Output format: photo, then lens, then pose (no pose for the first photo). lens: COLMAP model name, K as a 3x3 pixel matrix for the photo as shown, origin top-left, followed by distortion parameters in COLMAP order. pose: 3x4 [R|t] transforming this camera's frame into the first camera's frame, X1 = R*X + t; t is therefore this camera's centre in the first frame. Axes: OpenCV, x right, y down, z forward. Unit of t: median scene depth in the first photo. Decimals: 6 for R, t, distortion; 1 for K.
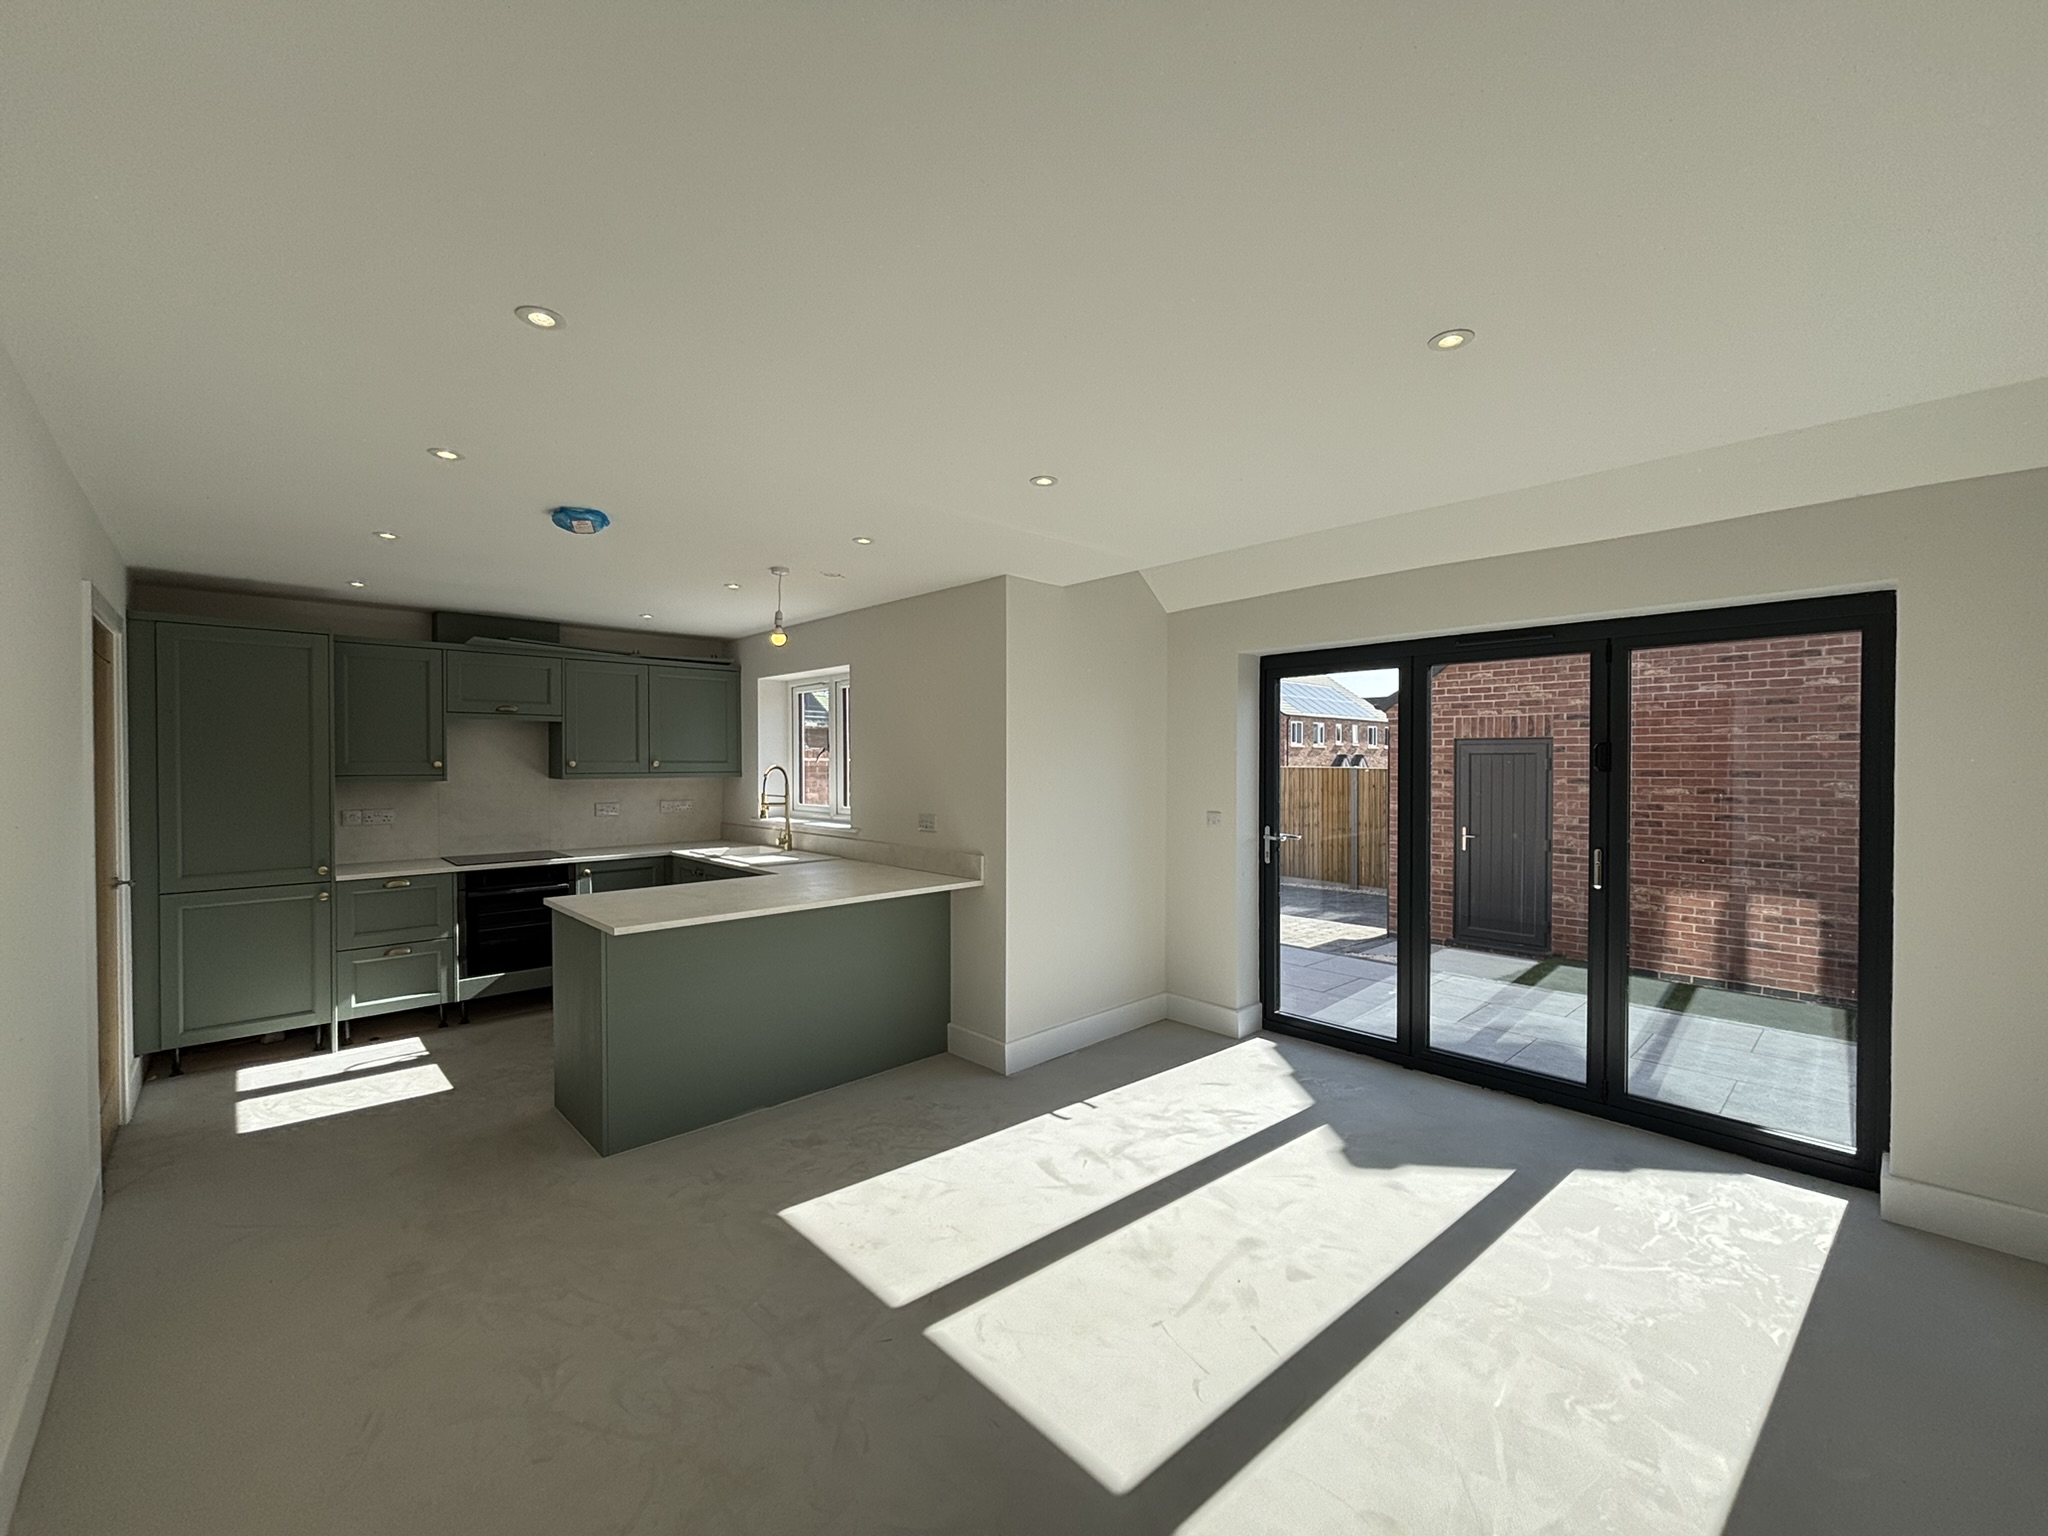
lens RADIAL K [[829.4, 0, 1015.8], [0, 829.4, 772.1], [0, 0, 1]] dist [-0.001112, 0.000003]
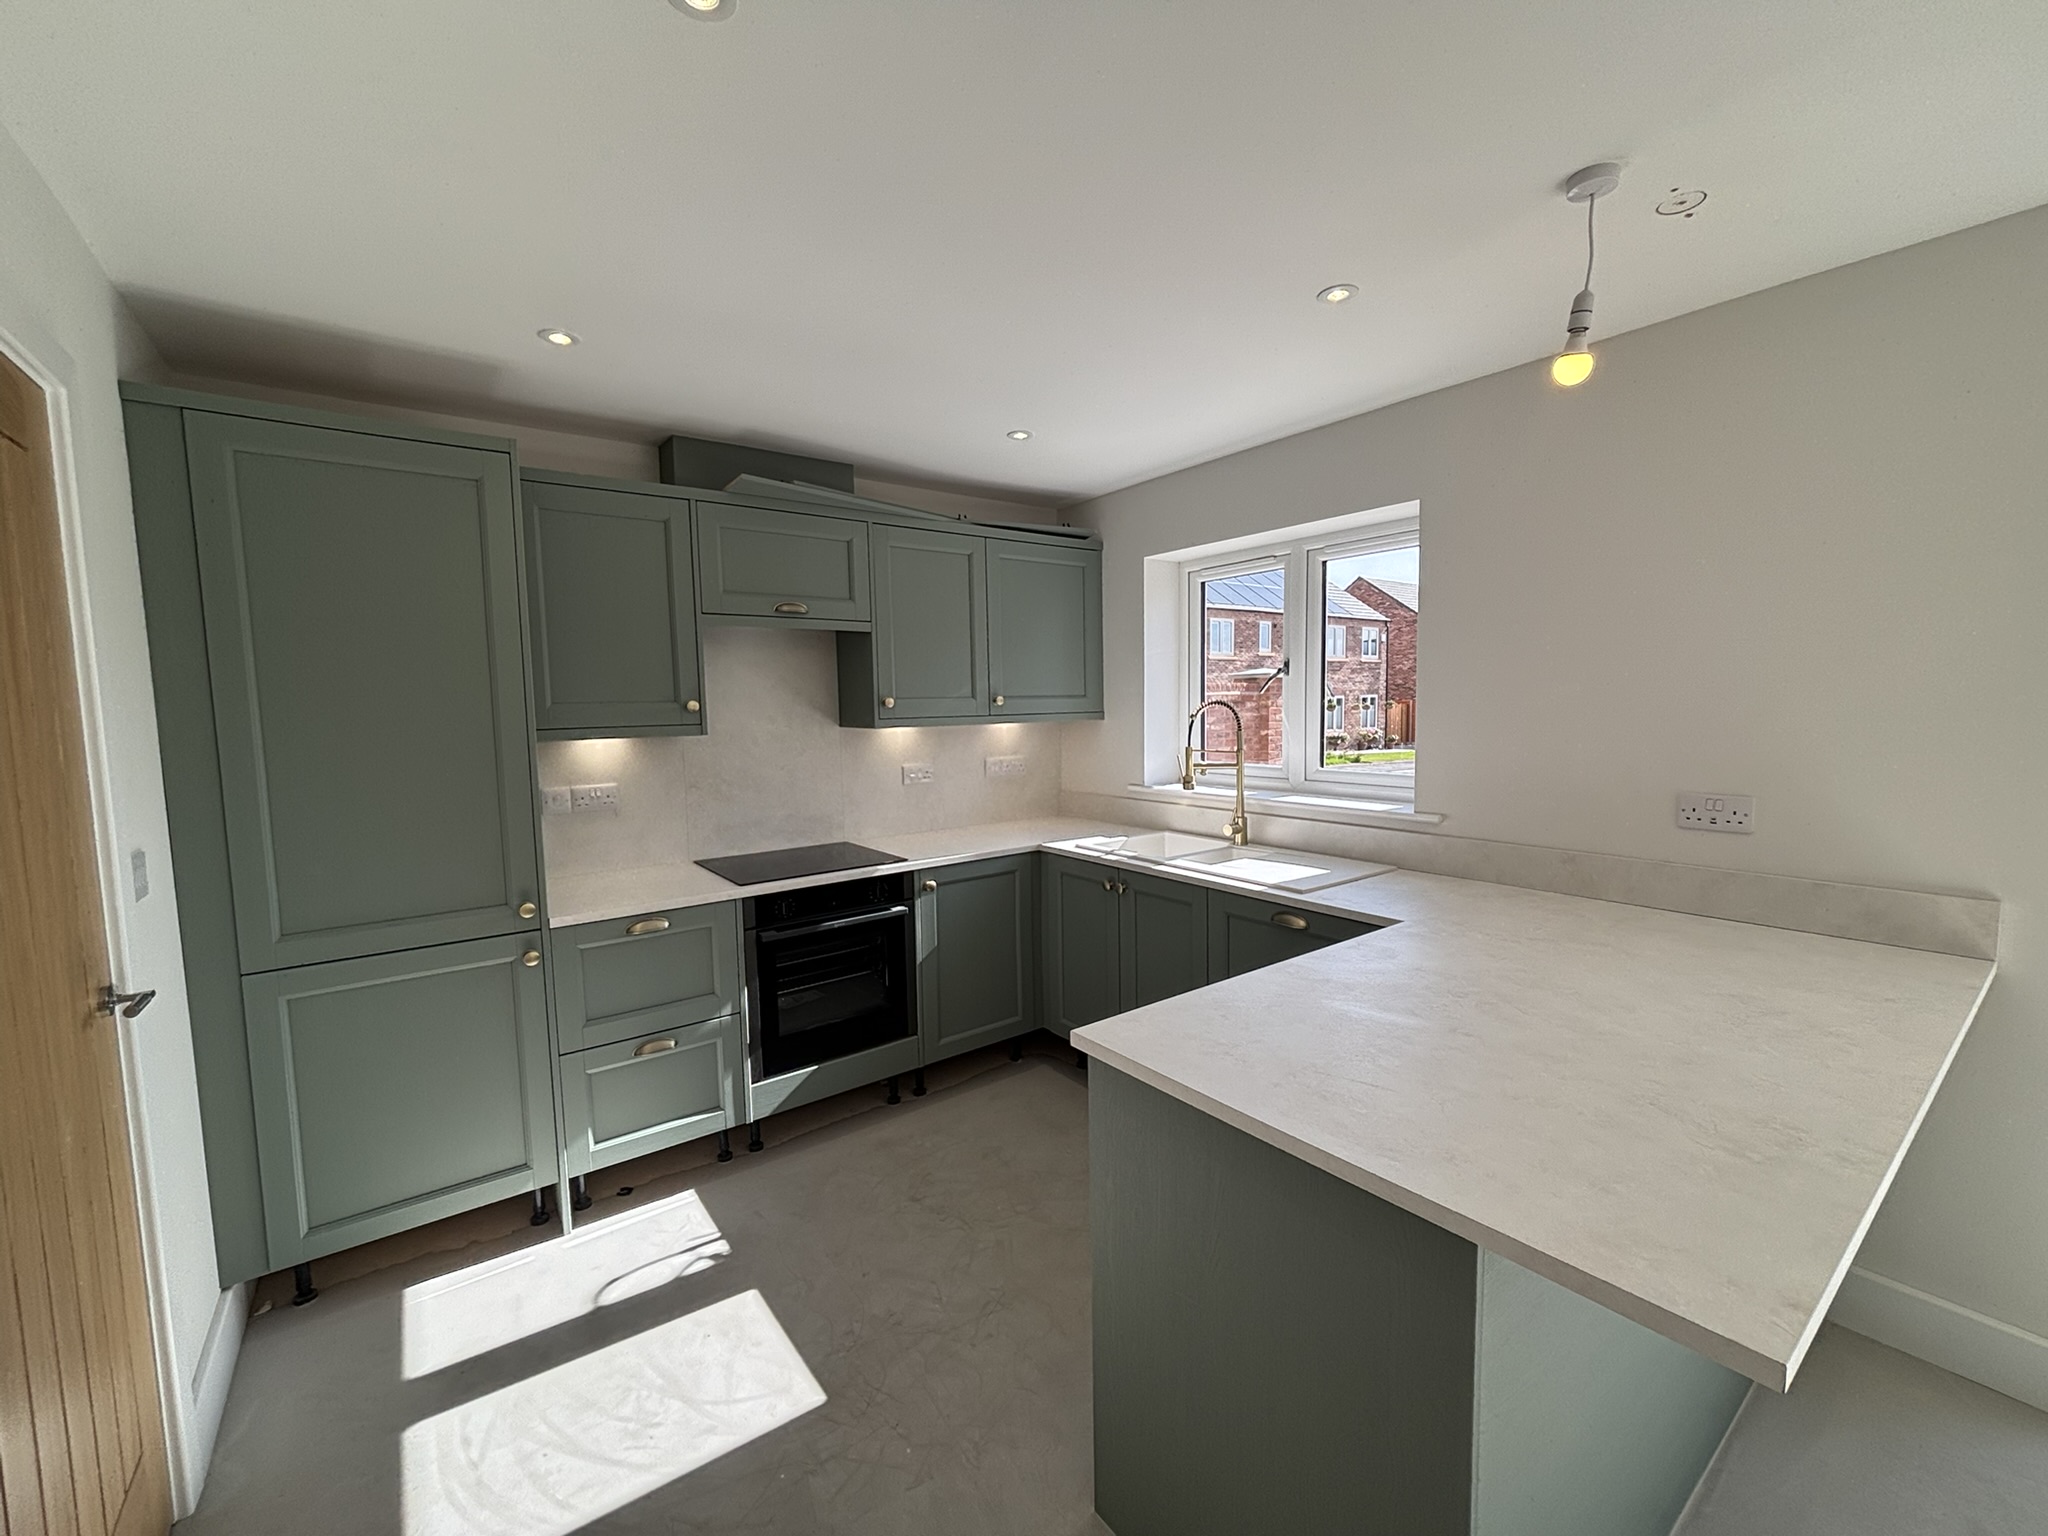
lens RADIAL K [[829.4, 0, 1012.5], [0, 829.4, 772.7], [0, 0, 1]] dist [-0.001112, 0.000003]
pose [[0.992752, -0.008692, -0.119863, -0.393967], [0.017842, 0.996988, 0.075480, -0.003194], [0.118845, -0.077072, 0.989917, 0.440186]]
